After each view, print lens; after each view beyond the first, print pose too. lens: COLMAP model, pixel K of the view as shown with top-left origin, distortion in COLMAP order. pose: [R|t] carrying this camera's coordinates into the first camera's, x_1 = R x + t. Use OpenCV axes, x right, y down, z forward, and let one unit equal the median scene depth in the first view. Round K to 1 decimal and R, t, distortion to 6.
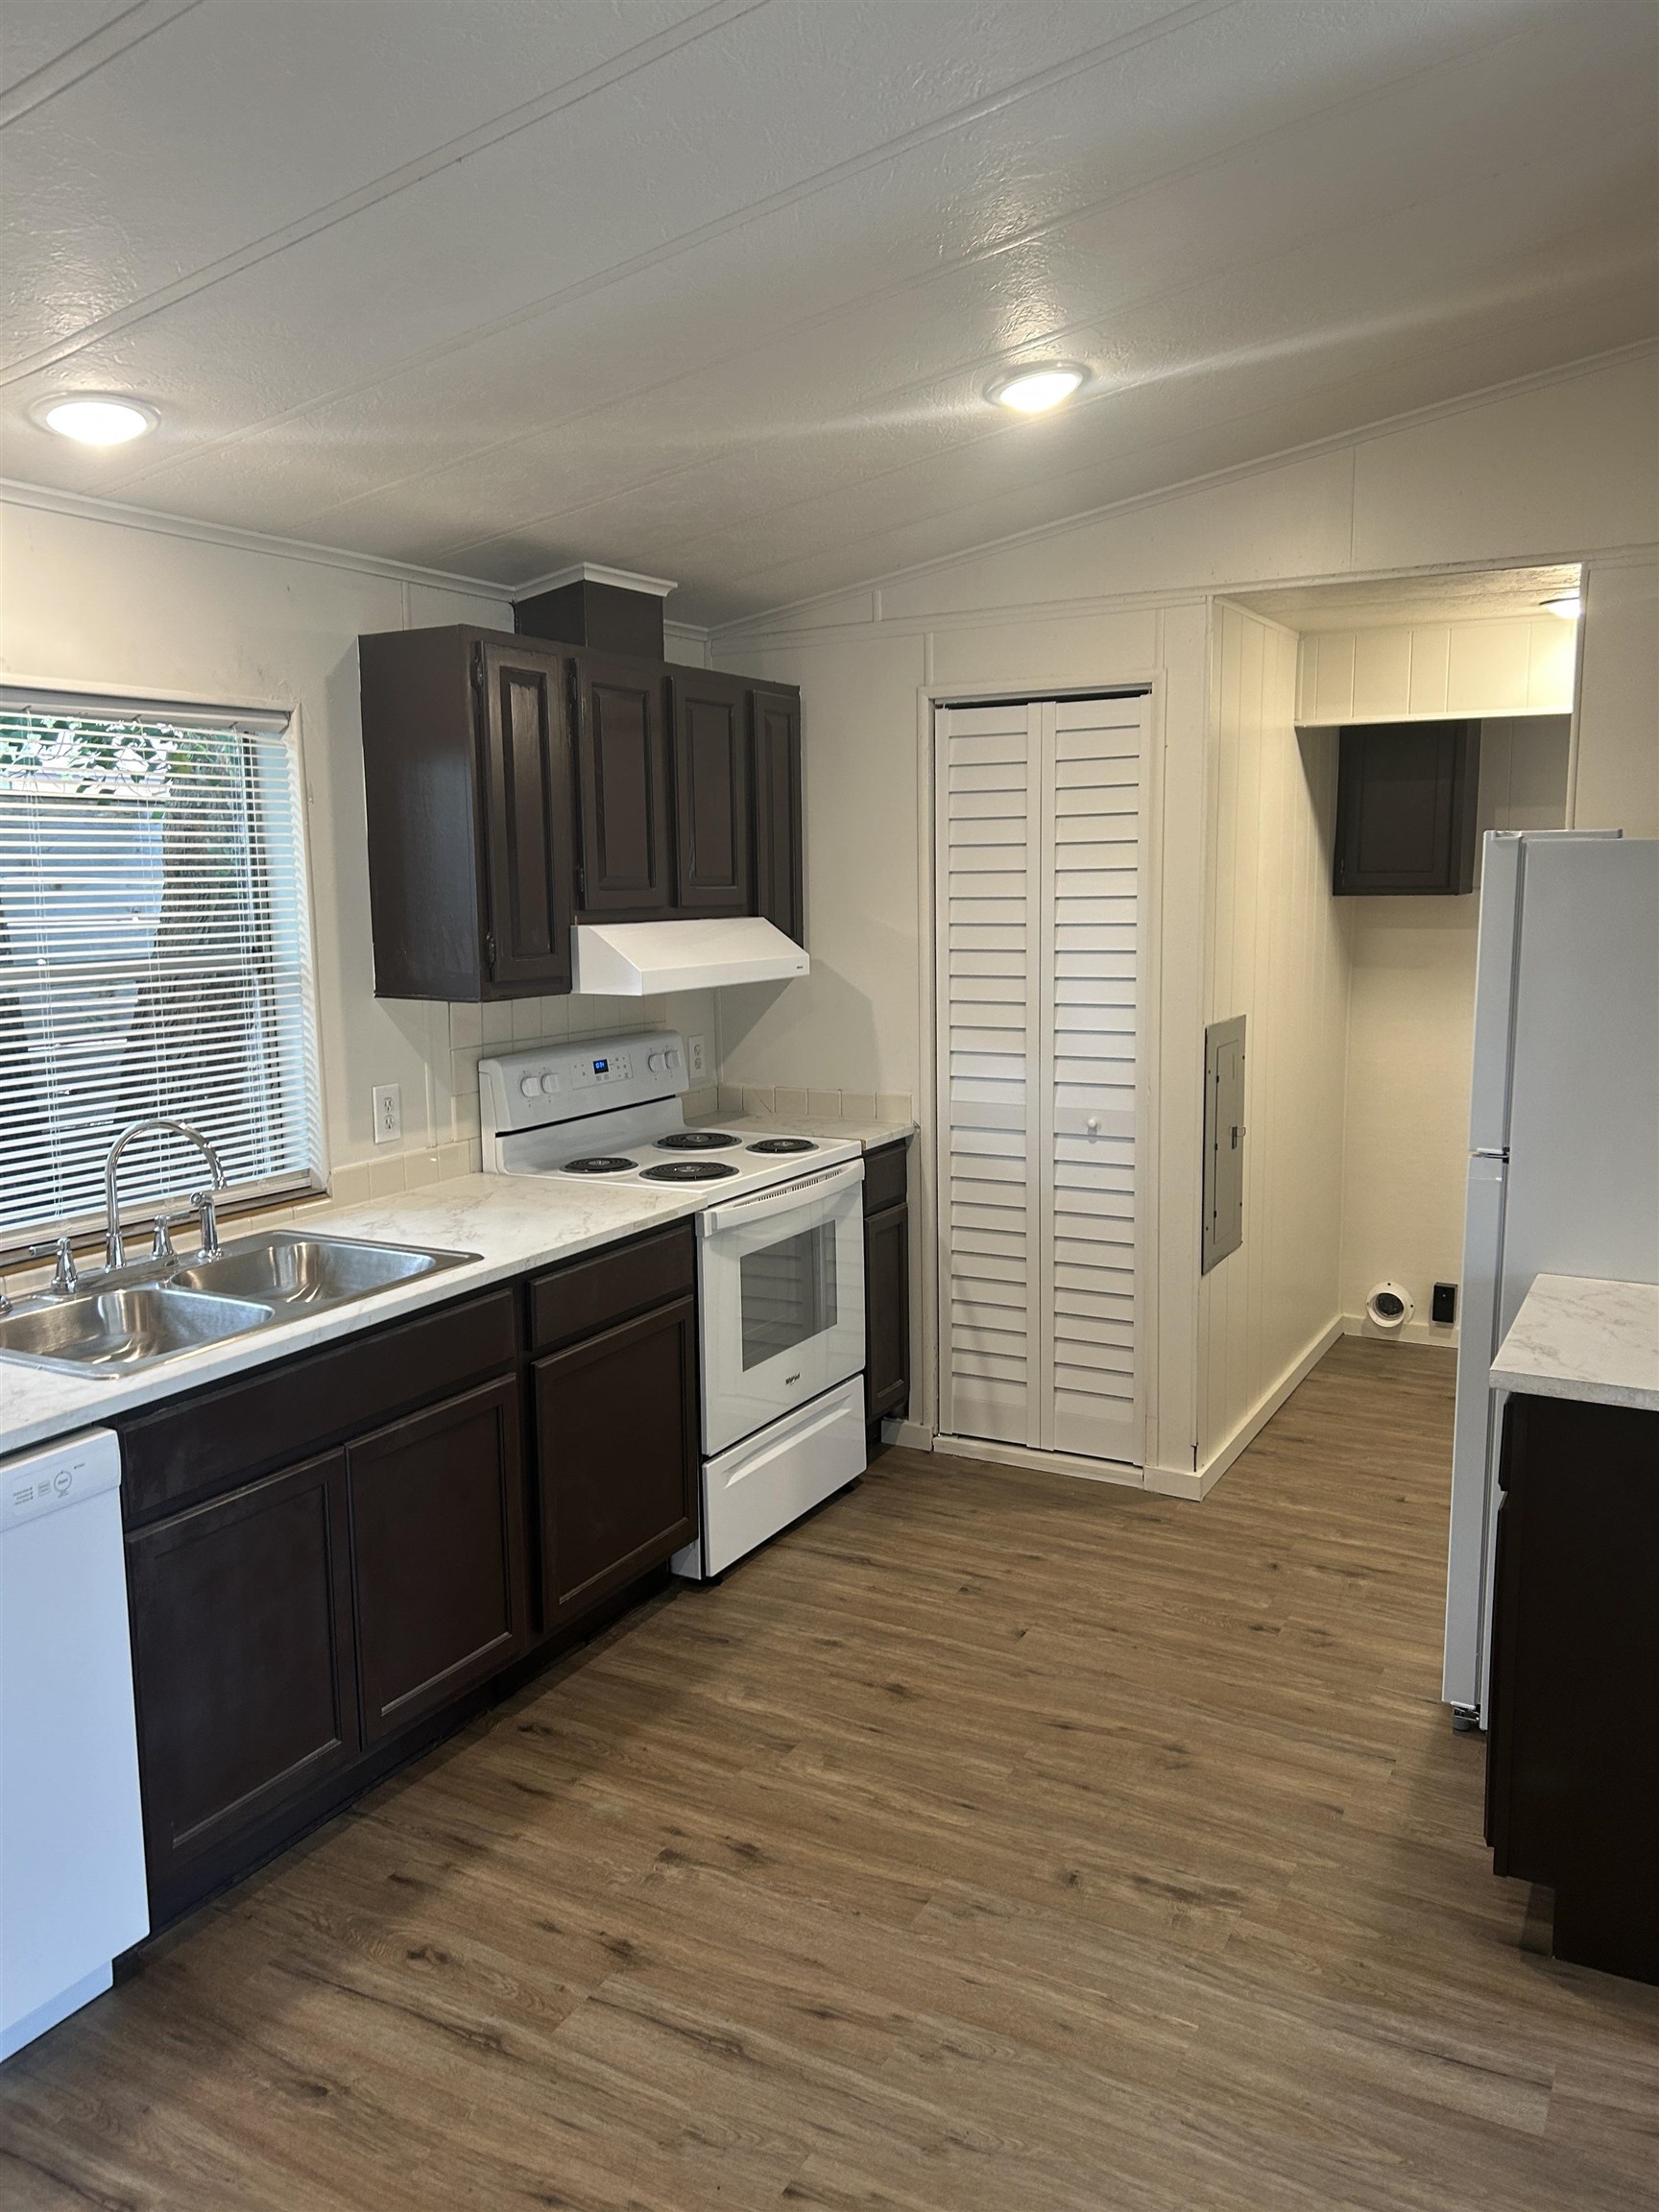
lens RADIAL K [[1692.7, 0, 821.6], [0, 1692.7, 1114.7], [0, 0, 1]] dist [0.006332, -0.010656]
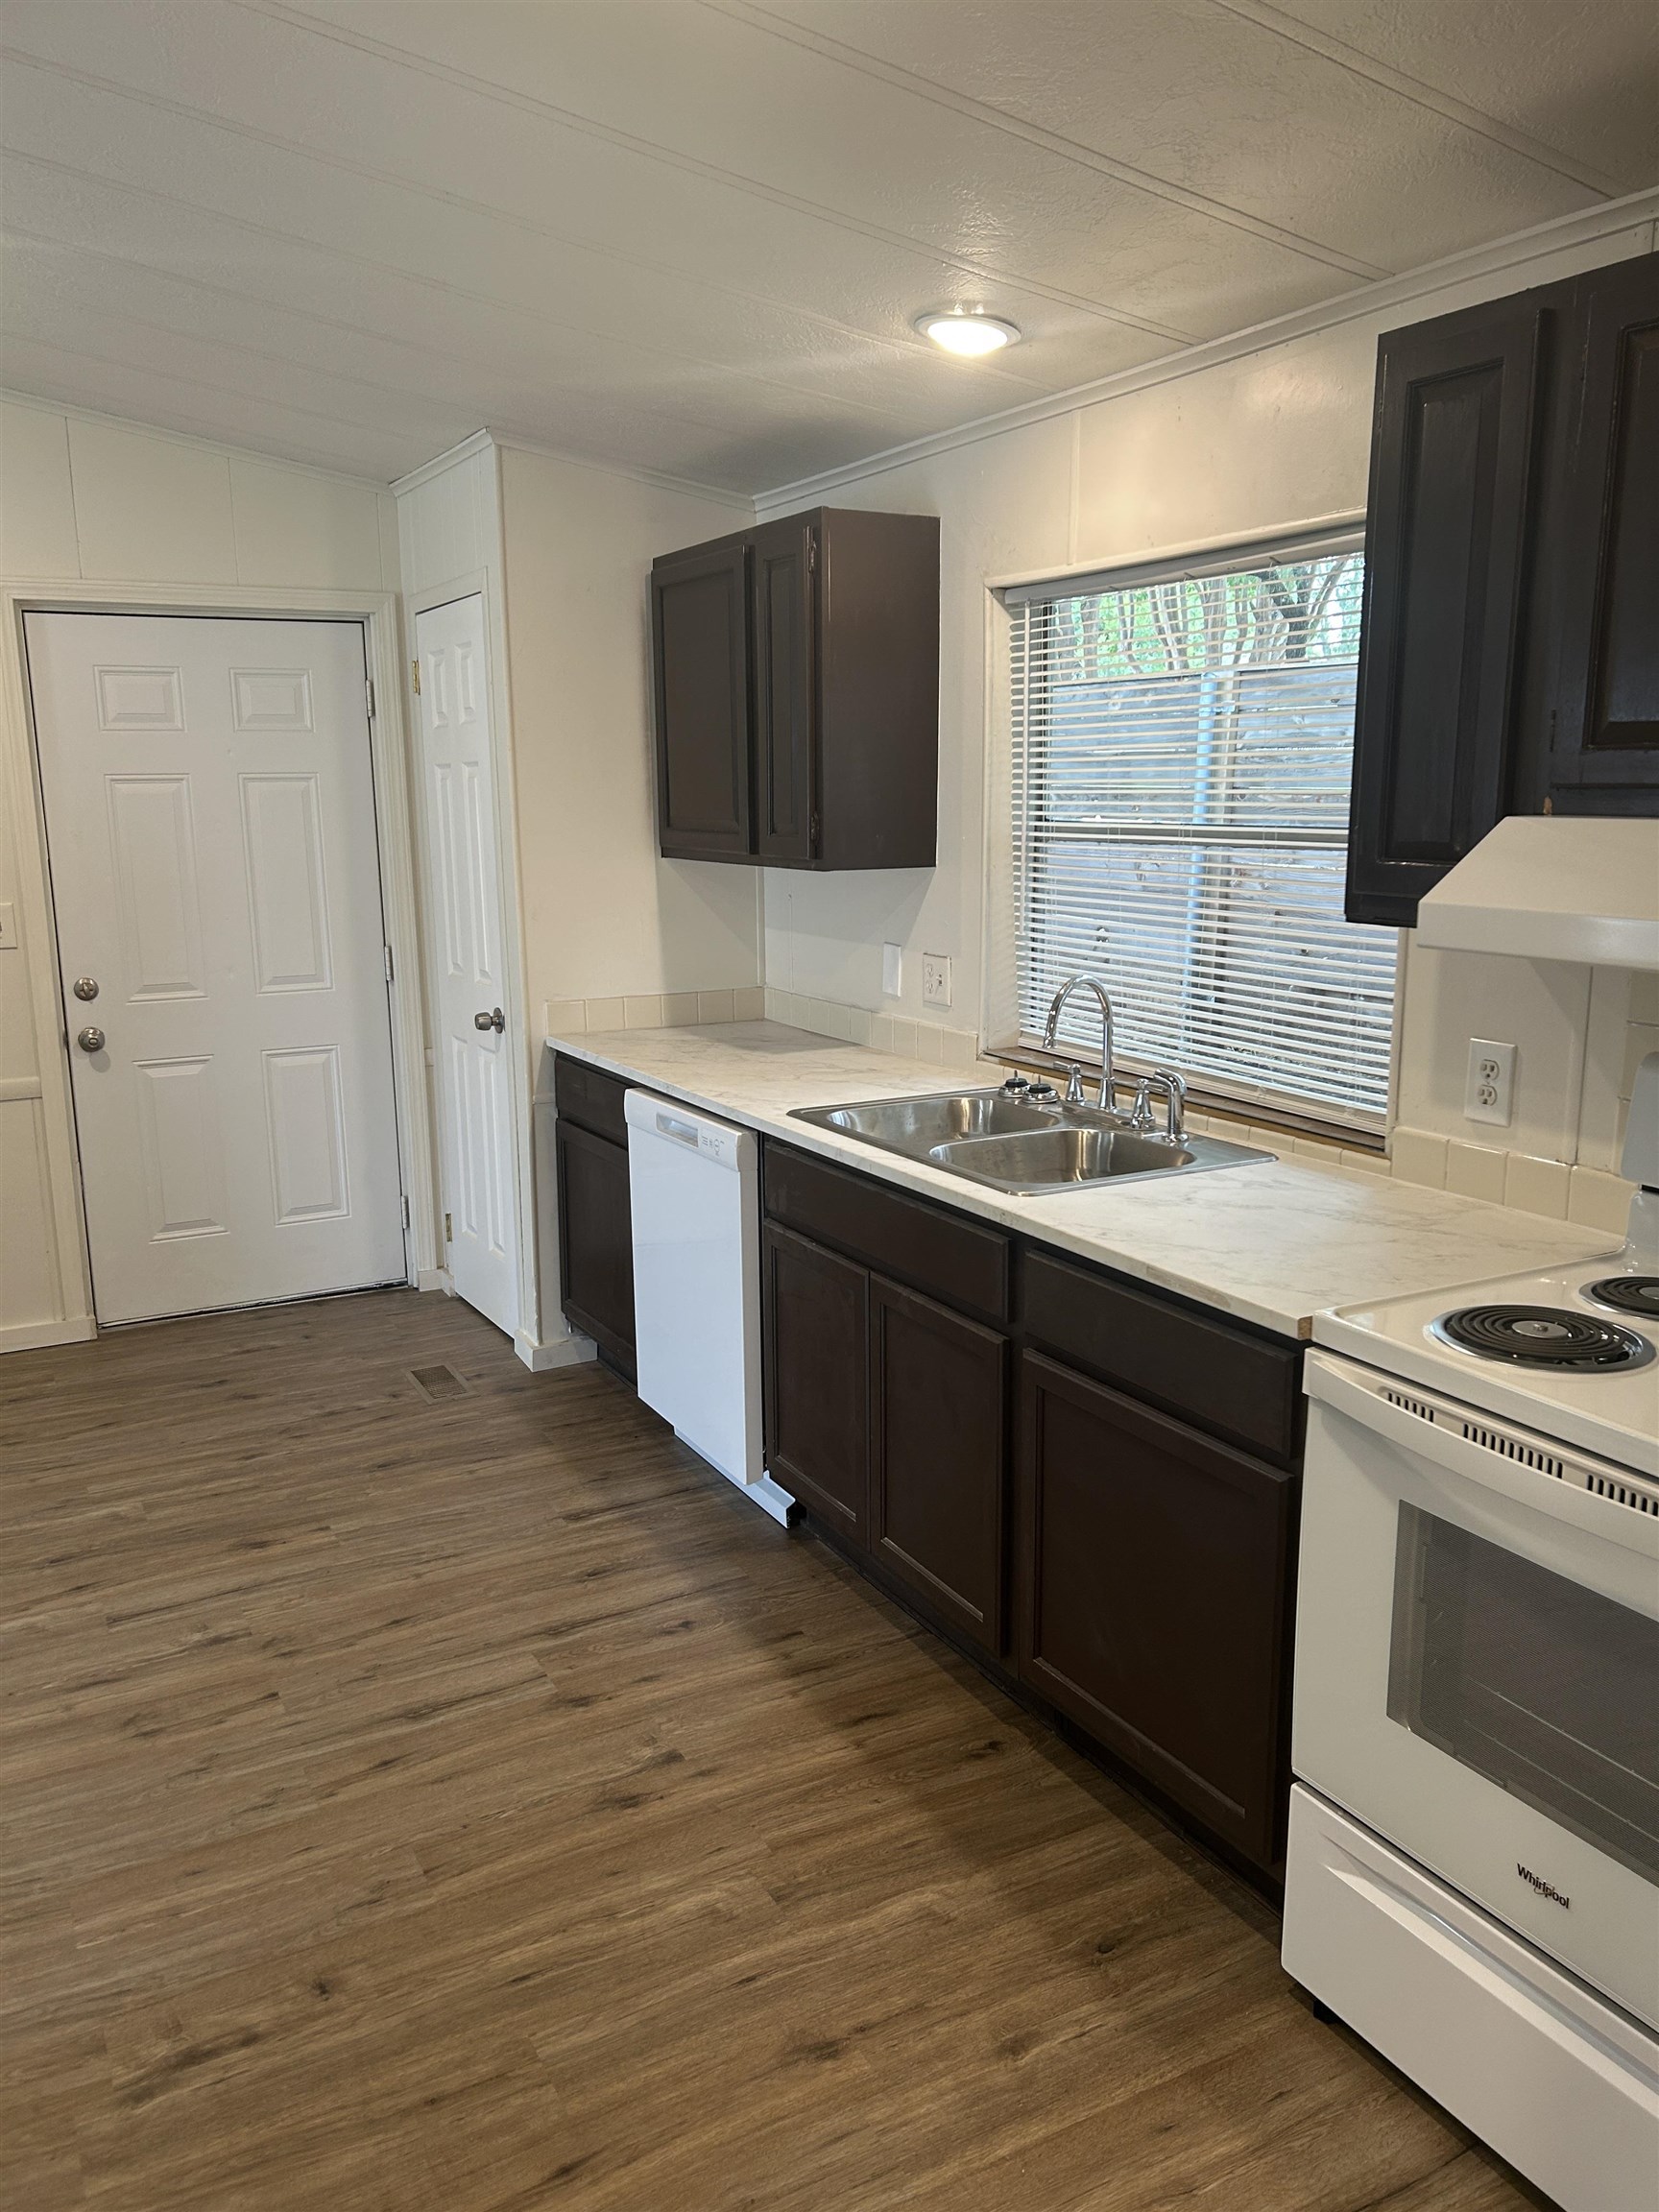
lens RADIAL K [[1692.7, 0, 821.6], [0, 1692.7, 1114.7], [0, 0, 1]] dist [0.006332, -0.010656]
pose [[-0.549698, 0.182105, -0.815273, 0.597228], [-0.106212, 0.952793, 0.284436, -0.203989], [0.828584, 0.242946, -0.504406, 1.491309]]
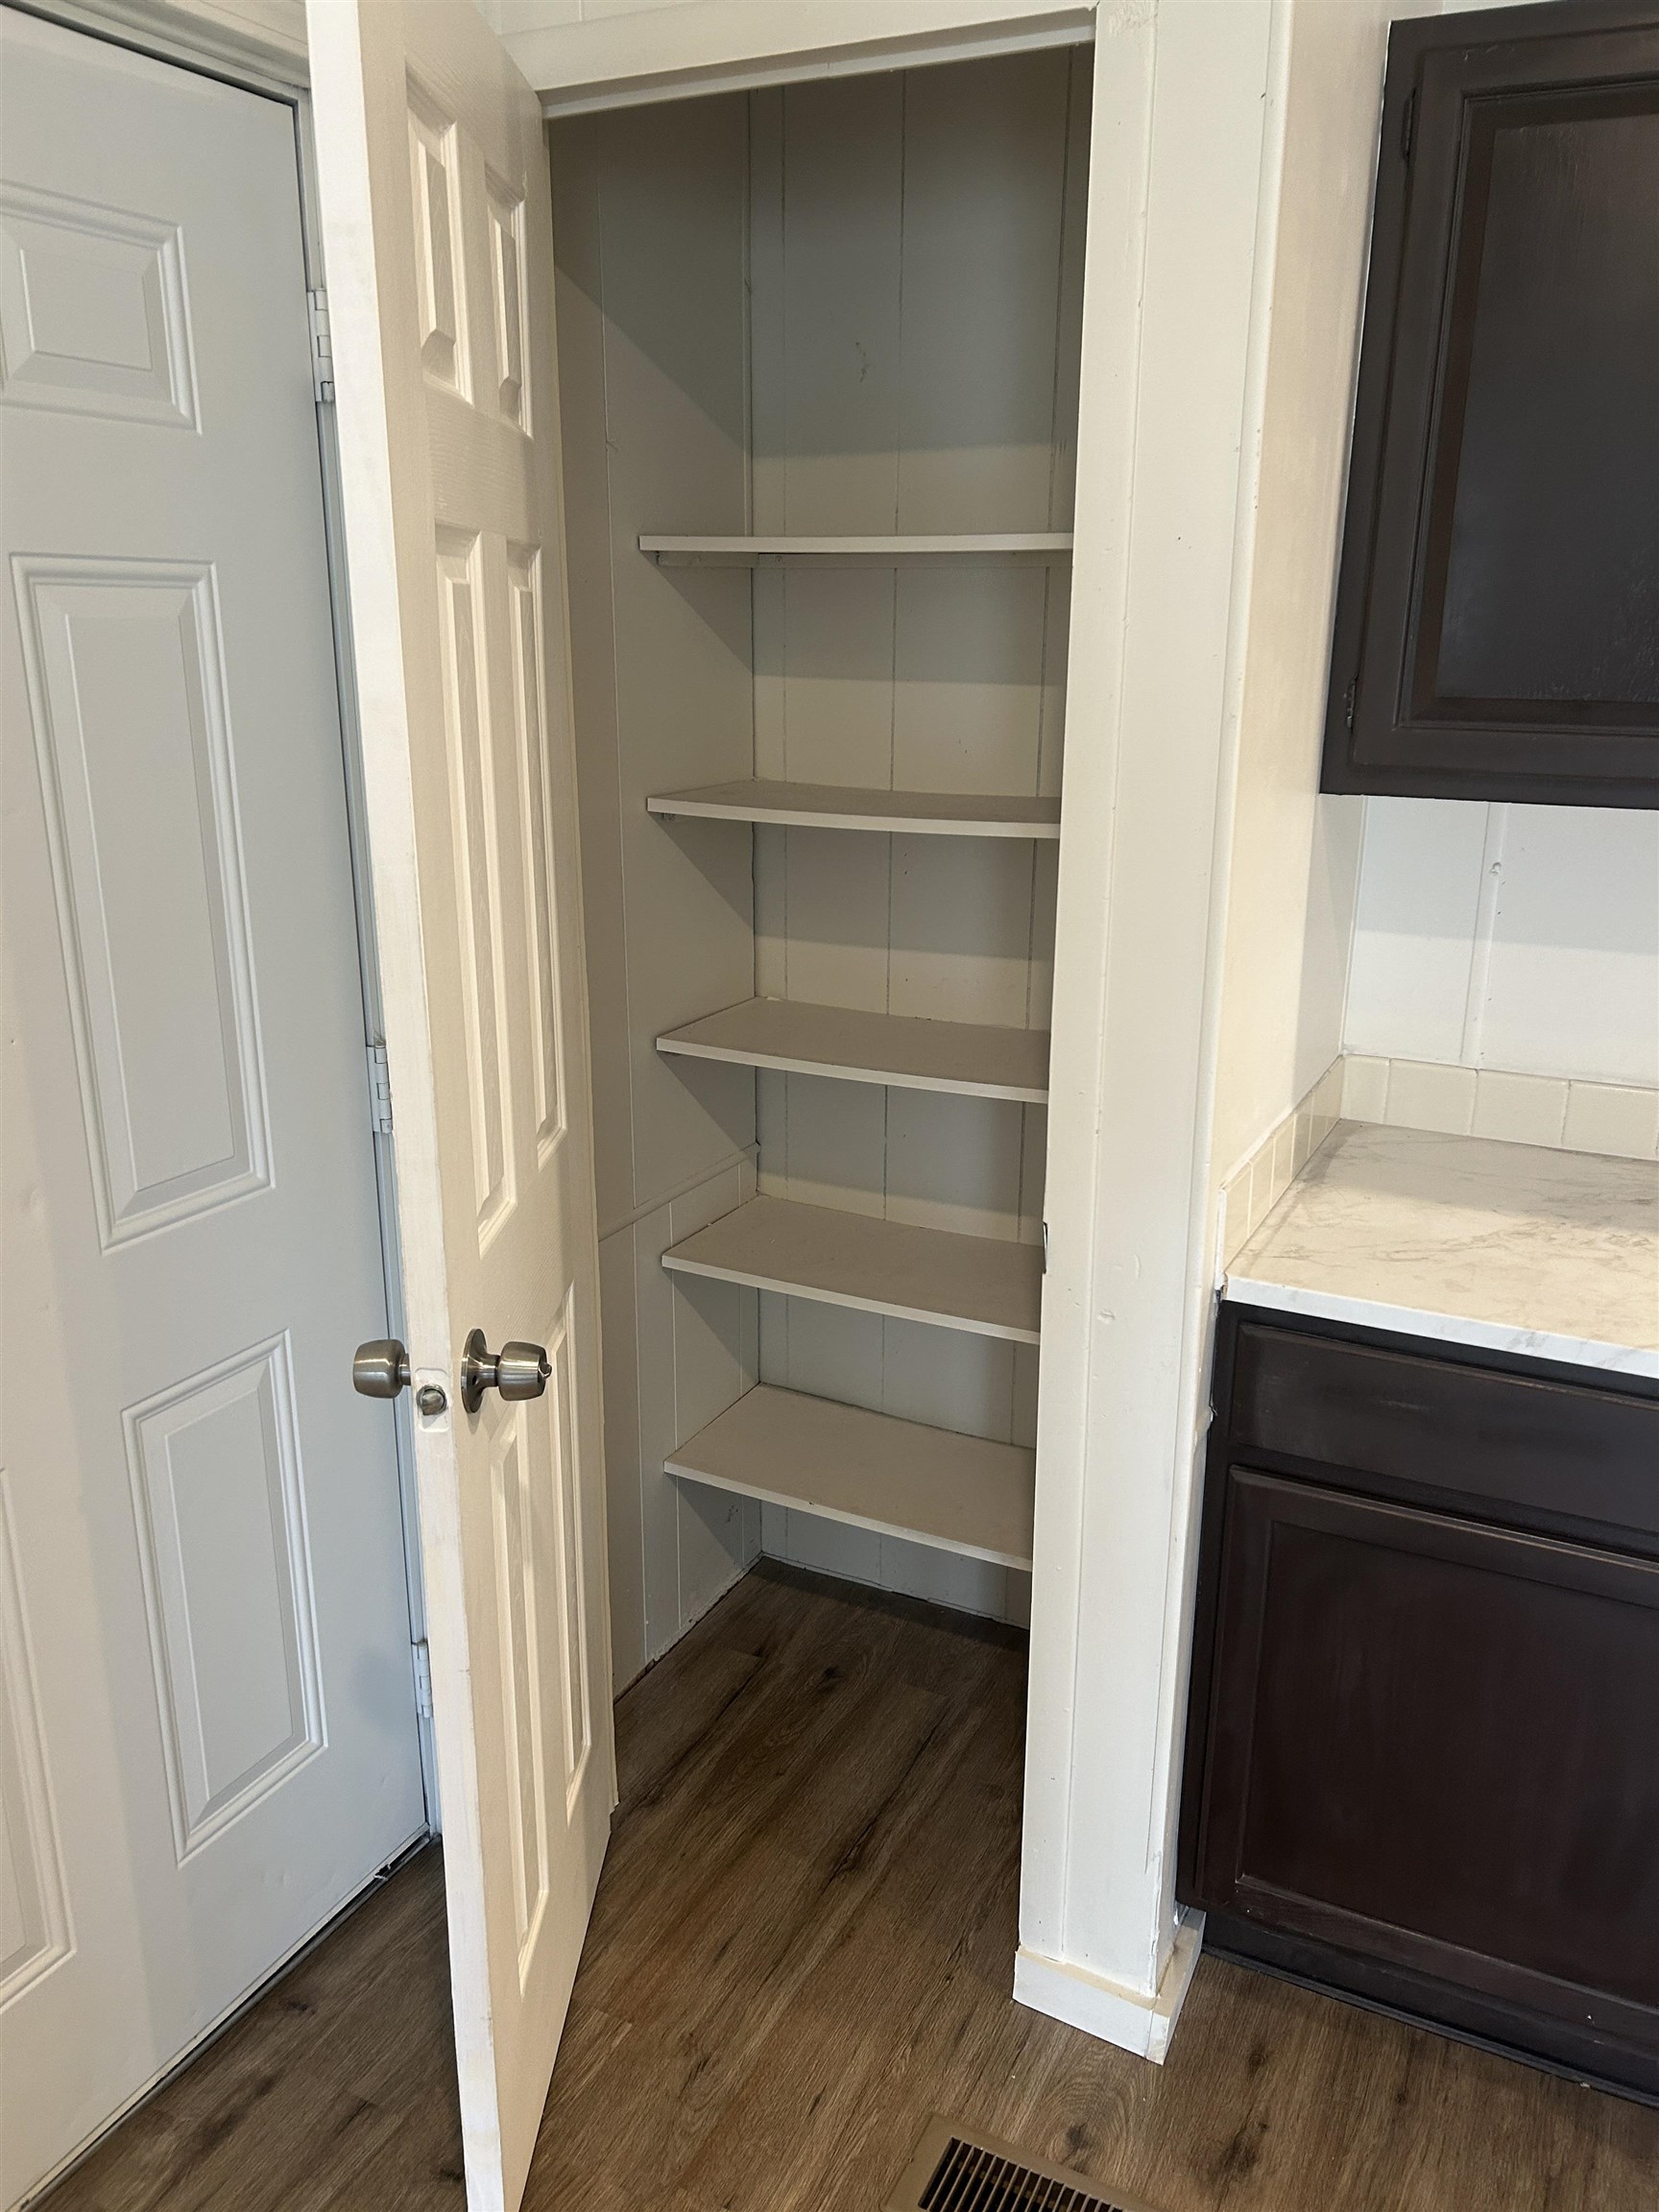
lens RADIAL K [[1692.7, 0, 821.6], [0, 1692.7, 1114.7], [0, 0, 1]] dist [0.006332, -0.010656]
pose [[0.030056, 0.285897, -0.957789, 0.421258], [-0.150757, 0.948557, 0.278410, -0.143441], [0.988114, 0.136026, 0.071611, 1.130616]]
